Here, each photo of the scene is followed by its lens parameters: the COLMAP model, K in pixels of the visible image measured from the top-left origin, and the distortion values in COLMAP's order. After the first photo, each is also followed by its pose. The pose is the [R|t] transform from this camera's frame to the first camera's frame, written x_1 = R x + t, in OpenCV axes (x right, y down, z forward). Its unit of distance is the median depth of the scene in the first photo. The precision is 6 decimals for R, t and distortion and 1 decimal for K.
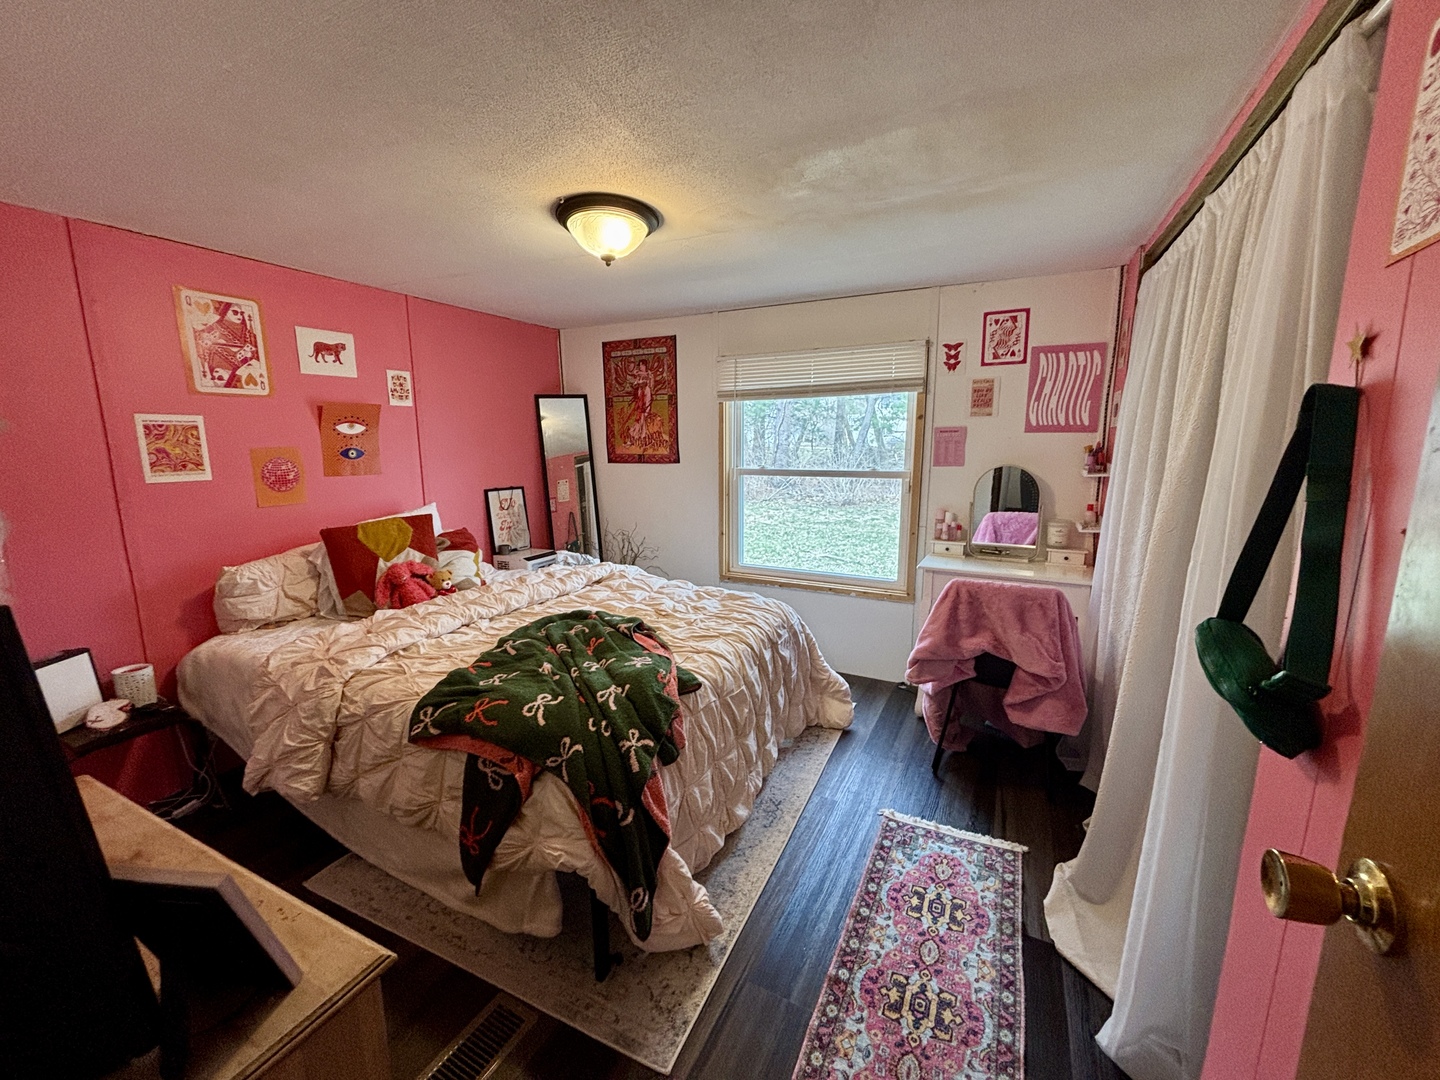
lens RADIAL K [[576.3, 0, 724.1], [0, 576.3, 544.7], [0, 0, 1]] dist [-0.004260, -0.000924]
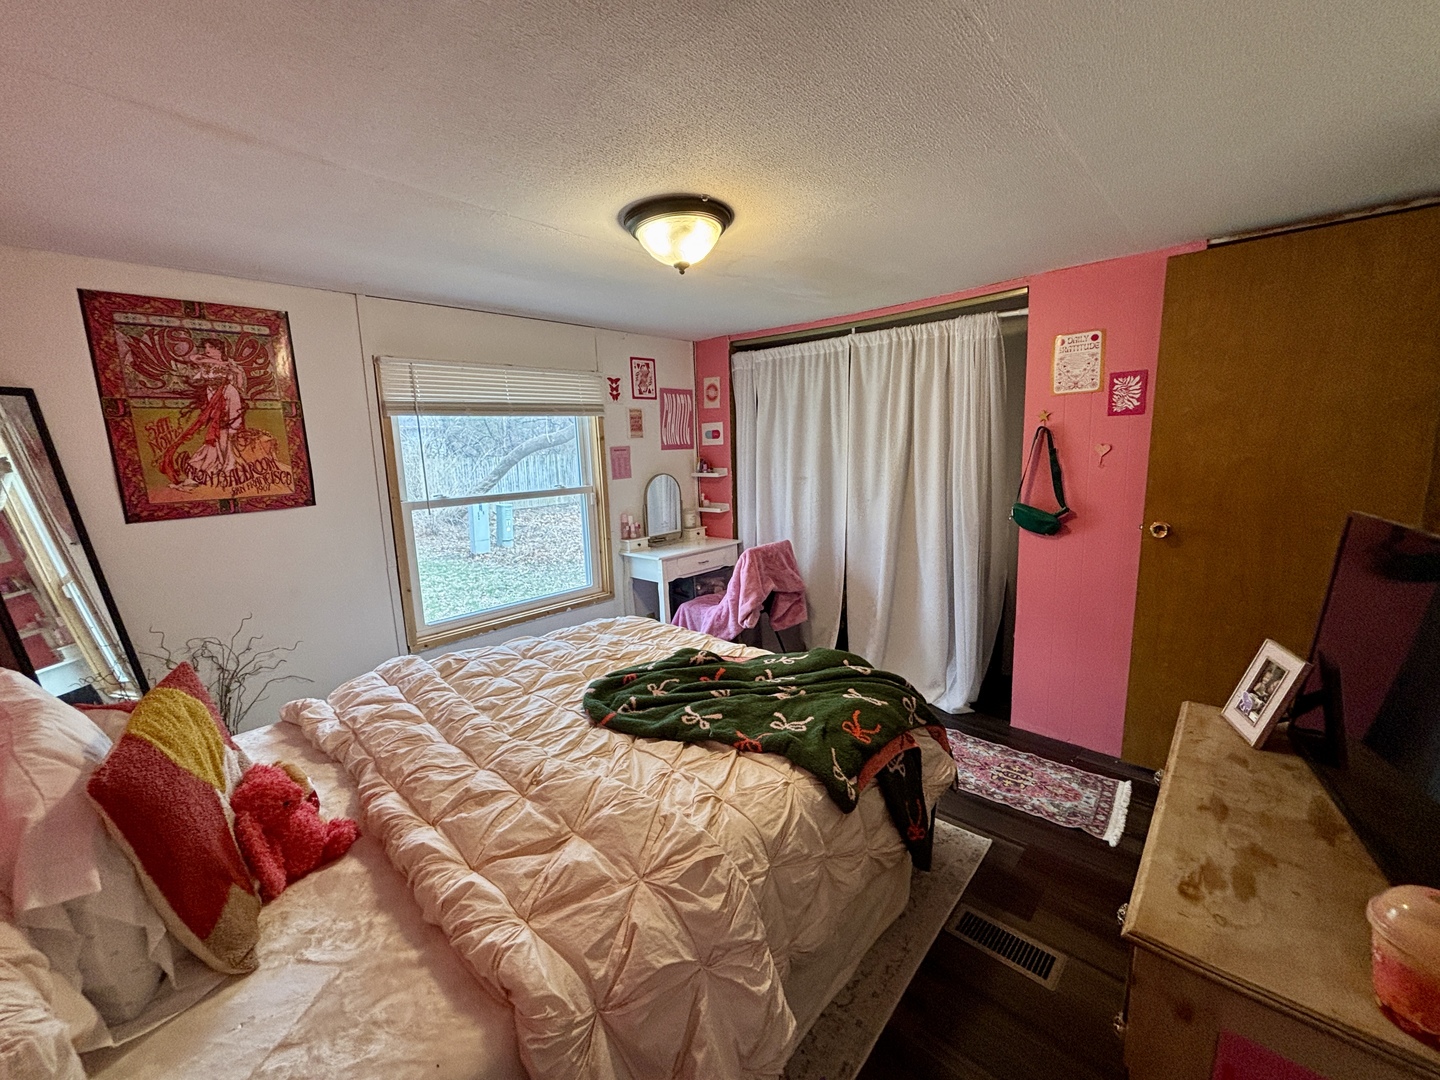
lens RADIAL K [[576.3, 0, 724.0], [0, 576.3, 534.9], [0, 0, 1]] dist [-0.004260, -0.000924]
pose [[0.281637, -0.152977, 0.947248, -0.659428], [0.205388, 0.973939, 0.096222, -0.086432], [-0.937281, 0.167454, 0.305717, 0.416544]]
